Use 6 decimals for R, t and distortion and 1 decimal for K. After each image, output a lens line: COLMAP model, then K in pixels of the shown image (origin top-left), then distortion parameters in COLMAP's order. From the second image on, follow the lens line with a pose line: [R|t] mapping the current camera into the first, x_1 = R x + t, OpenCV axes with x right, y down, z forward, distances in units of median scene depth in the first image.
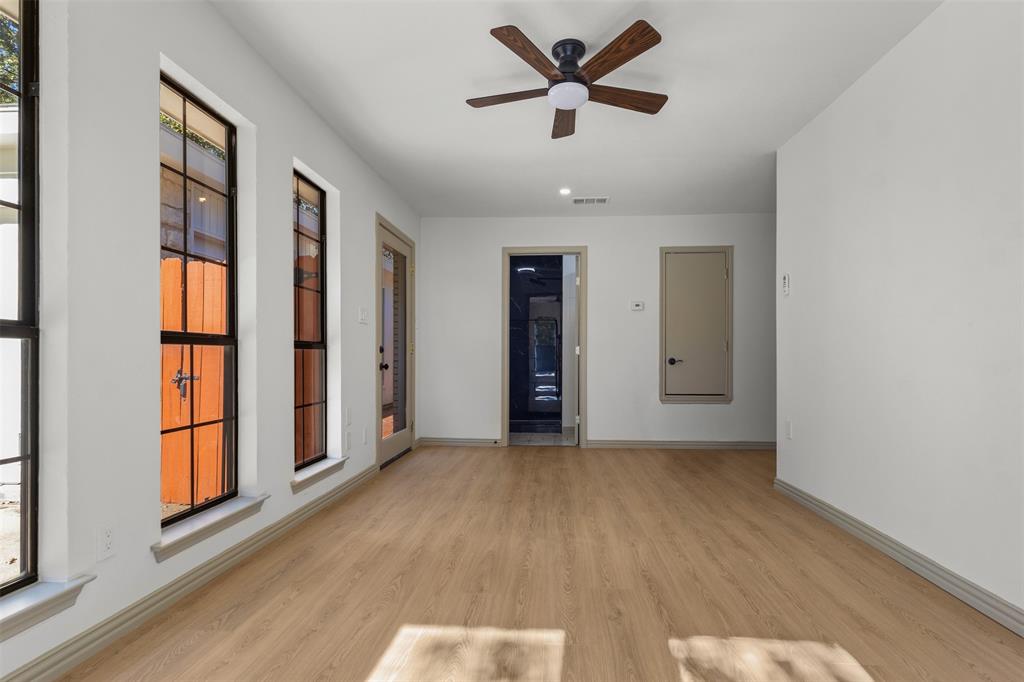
lens RADIAL K [[473.7, 0, 511.6], [0, 473.7, 344.1], [0, 0, 1]] dist [0.000228, 0.001378]
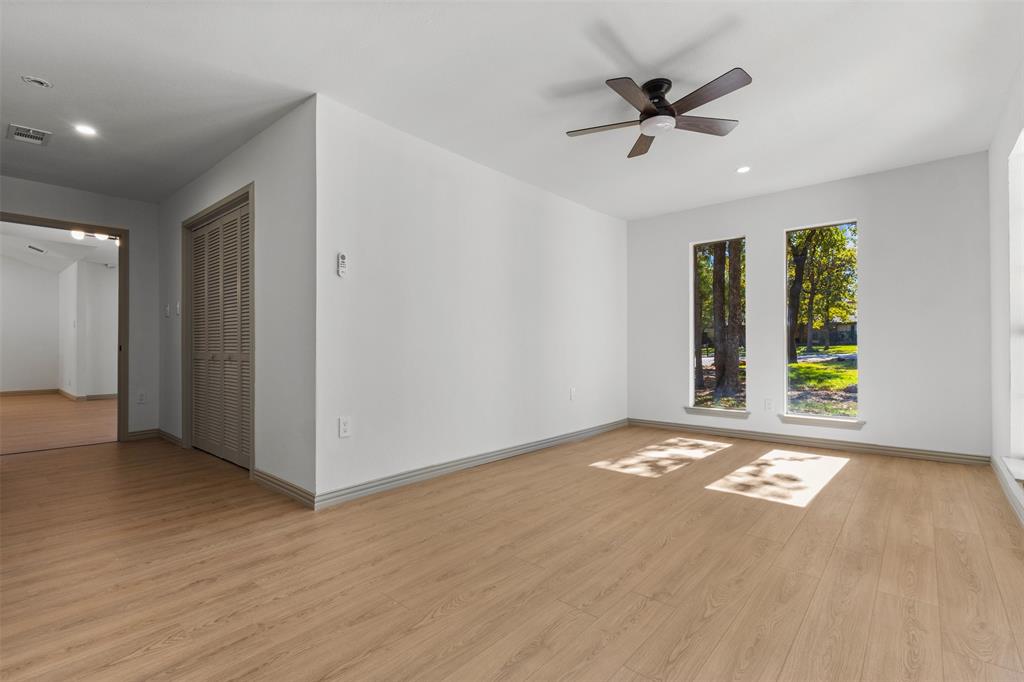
lens RADIAL K [[473.7, 0, 511.1], [0, 473.7, 343.3], [0, 0, 1]] dist [0.000228, 0.001378]
pose [[-0.795685, 0.006654, 0.605674, -0.280616], [-0.000636, 0.999930, -0.011821, 0.035962], [-0.605711, -0.009791, -0.795625, 1.999286]]
